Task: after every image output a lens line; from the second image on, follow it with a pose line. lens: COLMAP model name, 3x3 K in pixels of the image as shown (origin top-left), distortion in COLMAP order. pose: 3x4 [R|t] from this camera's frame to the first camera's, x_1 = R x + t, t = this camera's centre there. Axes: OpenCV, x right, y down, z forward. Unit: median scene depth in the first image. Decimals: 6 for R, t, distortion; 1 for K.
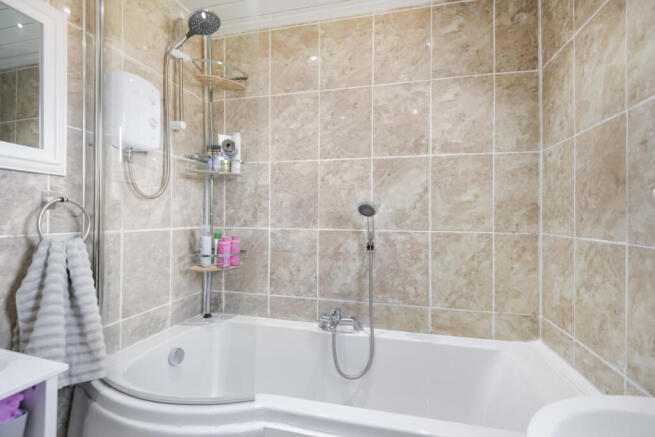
lens RADIAL K [[292.3, 0, 317.0], [0, 292.3, 215.8], [0, 0, 1]] dist [-0.000862, -0.022464]
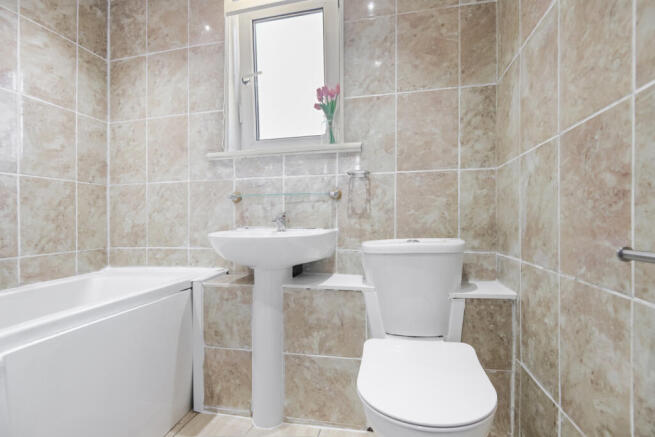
lens RADIAL K [[292.3, 0, 317.0], [0, 292.3, 215.8], [0, 0, 1]] dist [-0.000862, -0.022464]
pose [[-0.026452, -0.011982, 0.999578, -0.559687], [0.001151, 0.999927, 0.012016, 0.180639], [-0.999649, 0.001469, -0.026436, 0.081655]]
